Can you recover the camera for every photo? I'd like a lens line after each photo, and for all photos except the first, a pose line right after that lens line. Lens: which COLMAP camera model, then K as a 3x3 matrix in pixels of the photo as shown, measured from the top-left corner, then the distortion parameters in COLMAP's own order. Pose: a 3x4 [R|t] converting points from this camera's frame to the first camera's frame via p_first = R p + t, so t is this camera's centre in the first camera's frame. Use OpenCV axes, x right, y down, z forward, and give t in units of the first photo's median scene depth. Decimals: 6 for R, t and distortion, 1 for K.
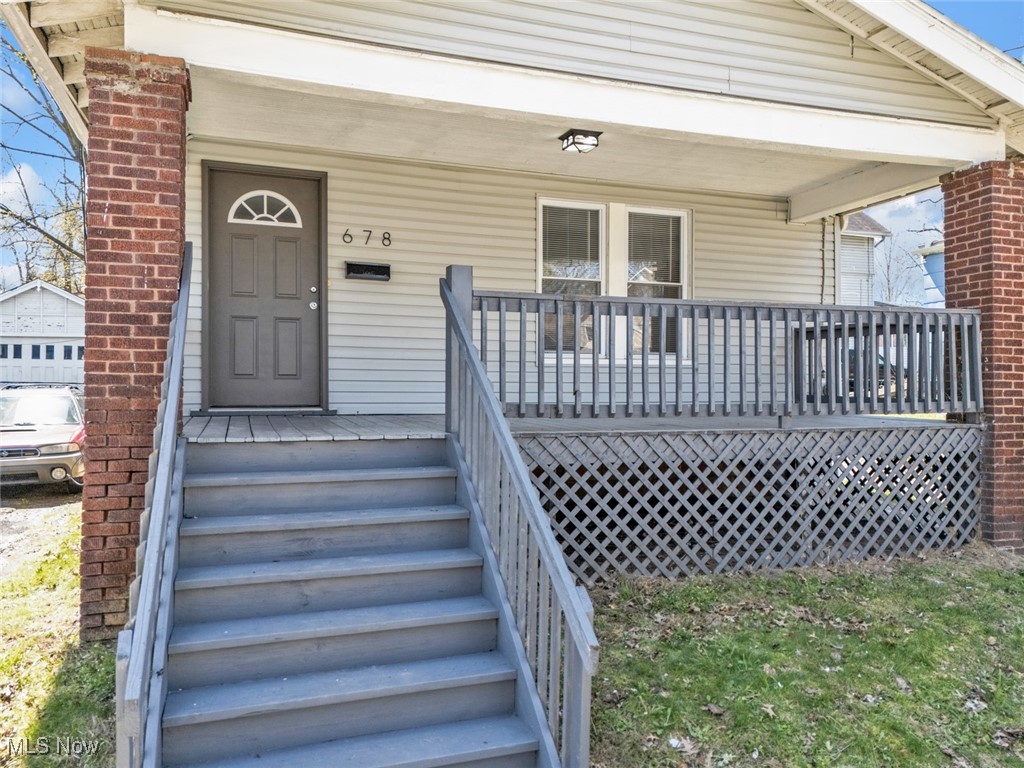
lens RADIAL K [[749.4, 0, 508.5], [0, 749.4, 392.3], [0, 0, 1]] dist [0.074390, -0.074653]
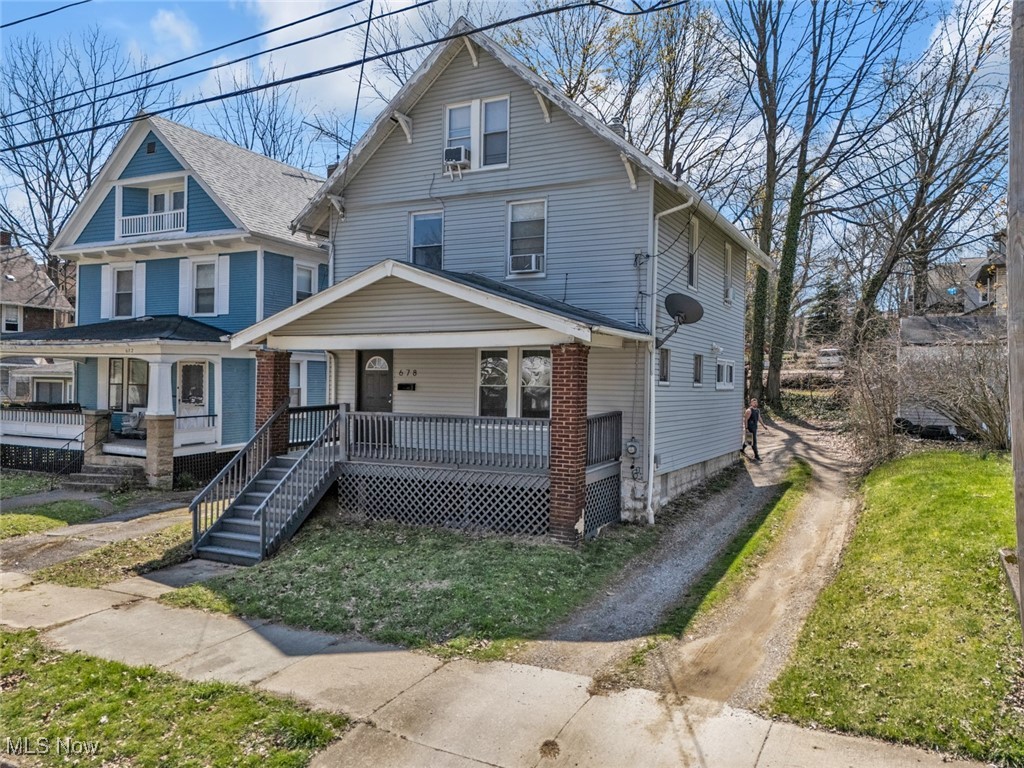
lens RADIAL K [[773.9, 0, 512.0], [0, 773.9, 384.0], [0, 0, 1]] dist [0.039974, -0.008646]
pose [[0.675058, 0.009765, -0.737700, 2.307016], [-0.004941, 0.999950, 0.008715, -0.243382], [0.737748, -0.002238, 0.675073, -0.504661]]
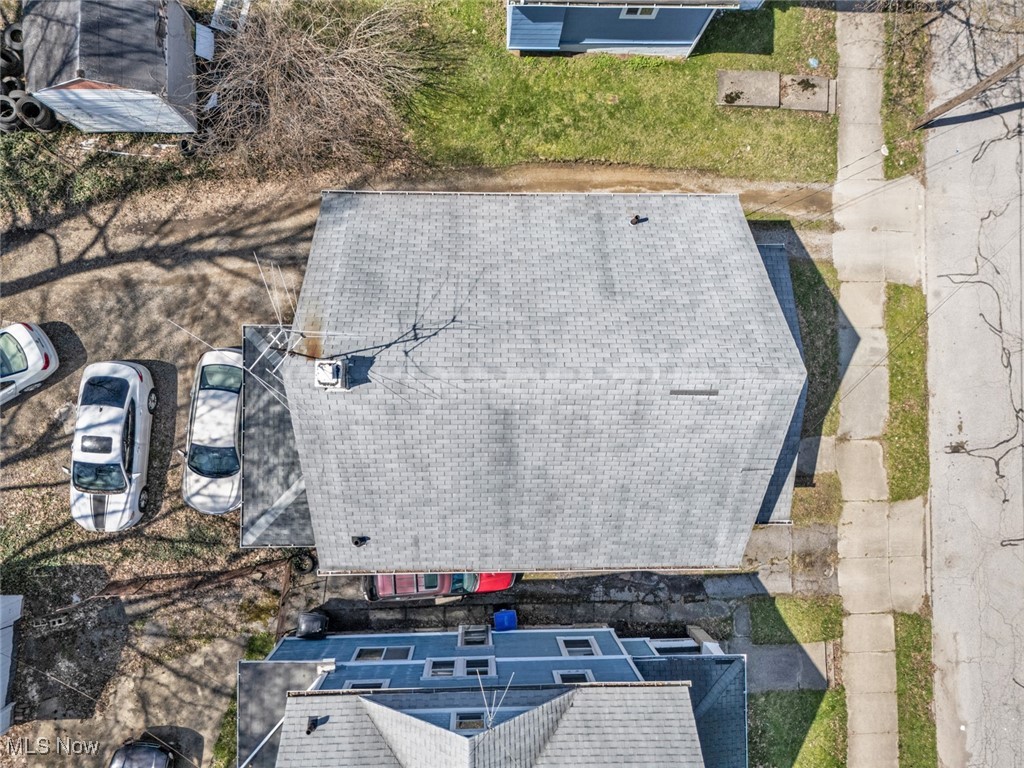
lens RADIAL K [[758.4, 0, 511.2], [0, 758.4, 388.0], [0, 0, 1]] dist [0.035073, -0.006276]
pose [[0.344083, -0.937617, 0.049811, -0.482340], [-0.065904, 0.028802, 0.997410, -4.182516], [-0.936623, -0.346475, -0.051882, 2.385880]]
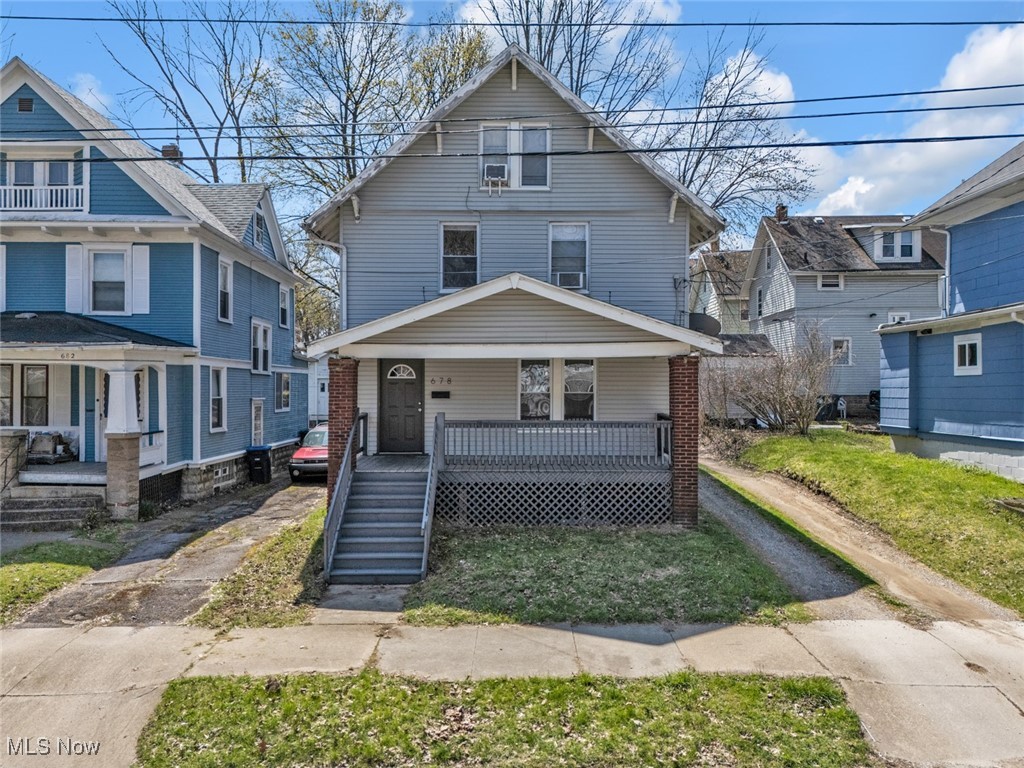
lens RADIAL K [[758.4, 0, 511.2], [0, 758.4, 388.0], [0, 0, 1]] dist [0.035073, -0.006276]
pose [[0.938180, 0.001487, -0.346144, 1.075429], [0.001865, 0.999955, 0.009352, -0.258824], [0.346142, -0.009420, 0.938135, -1.481694]]
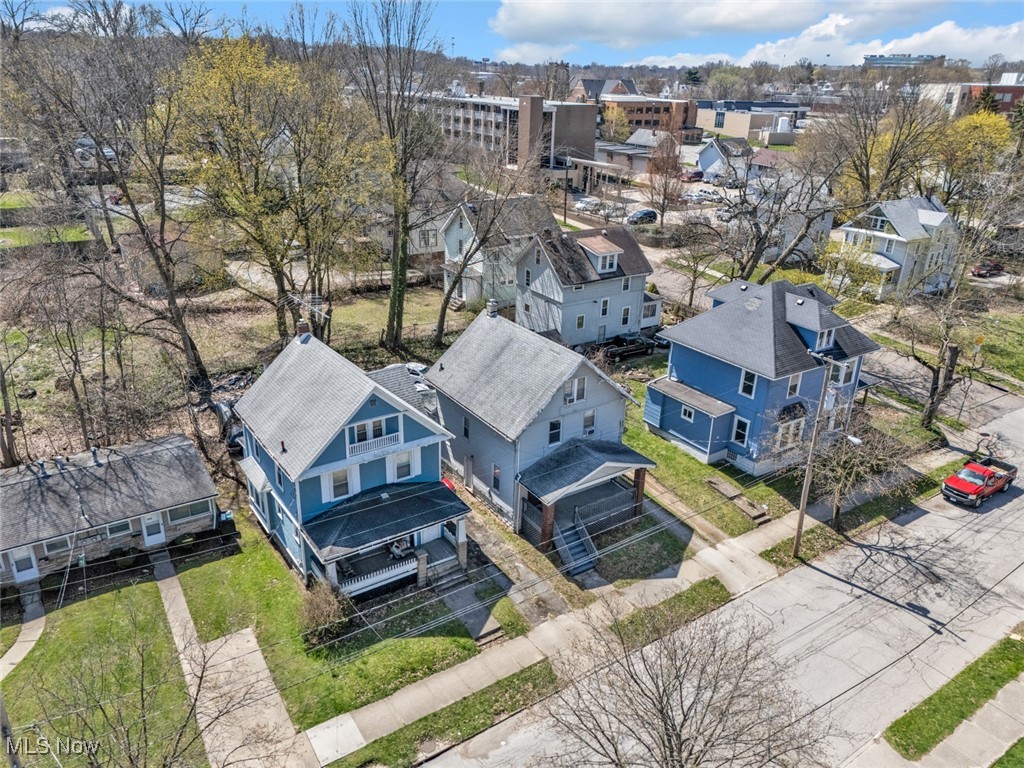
lens RADIAL K [[749.4, 0, 508.5], [0, 749.4, 392.3], [0, 0, 1]] dist [0.074390, -0.074653]
pose [[0.971702, -0.066617, 0.226620, -2.295449], [-0.032530, 0.912524, 0.407727, -4.153960], [-0.233958, -0.403561, 0.884535, -5.041136]]
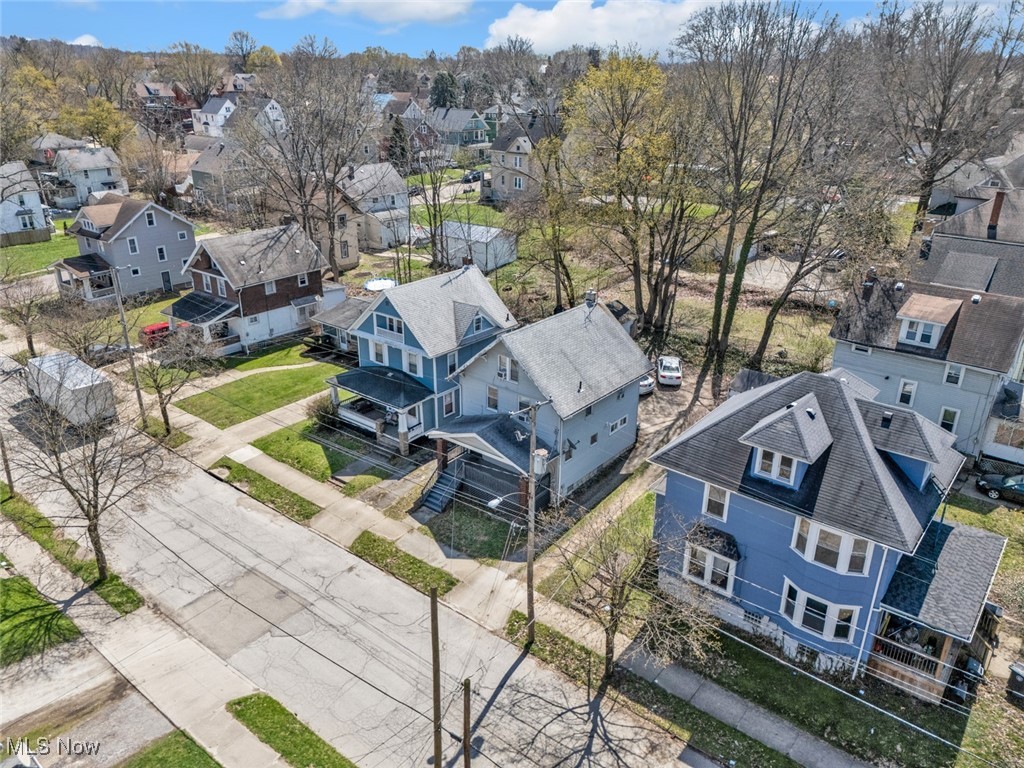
lens RADIAL K [[749.4, 0, 508.5], [0, 749.4, 392.3], [0, 0, 1]] dist [0.074390, -0.074653]
pose [[0.505069, 0.348216, -0.789715, 6.329149], [0.006395, 0.913463, 0.406871, -4.134371], [0.863055, -0.210548, 0.459136, -2.275680]]
